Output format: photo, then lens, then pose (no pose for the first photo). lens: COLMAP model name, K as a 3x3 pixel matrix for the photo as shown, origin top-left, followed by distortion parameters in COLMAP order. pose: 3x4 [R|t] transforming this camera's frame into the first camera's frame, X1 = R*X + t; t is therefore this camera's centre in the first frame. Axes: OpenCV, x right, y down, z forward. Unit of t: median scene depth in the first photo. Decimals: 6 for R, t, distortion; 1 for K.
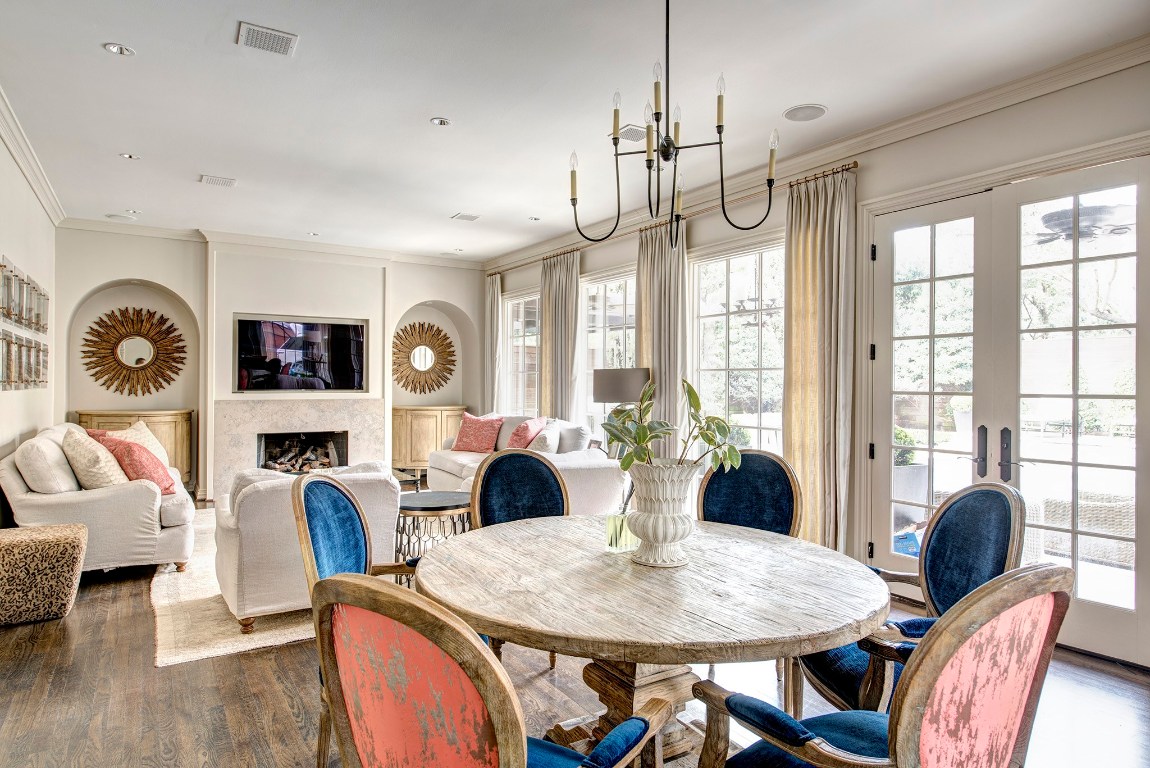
lens RADIAL K [[695.4, 0, 575.2], [0, 695.4, 381.8], [0, 0, 1]] dist [0.002931, 0.000415]
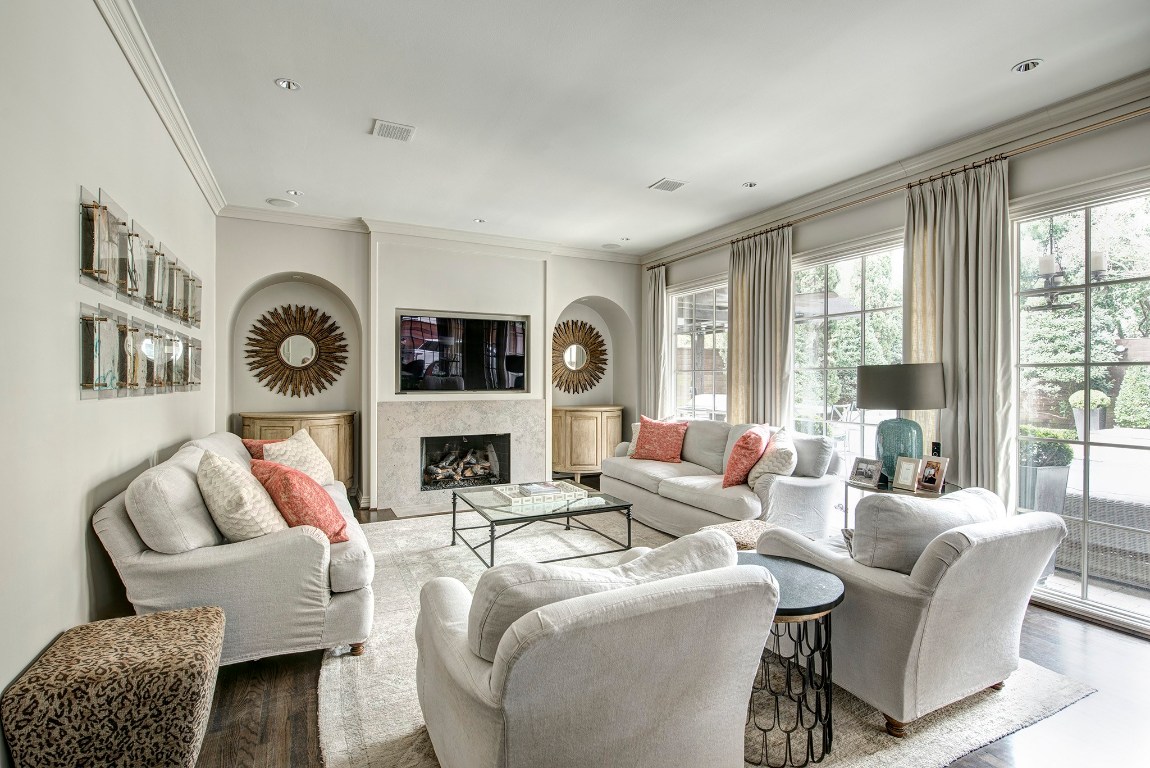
lens RADIAL K [[555.8, 0, 575.8], [0, 555.8, 383.9], [0, 0, 1]] dist [-0.010270, -0.001437]
pose [[0.994625, -0.002062, -0.103527, -0.175948], [0.002791, 0.999972, 0.006902, -0.002039], [0.103510, -0.007154, 0.994603, 0.286077]]
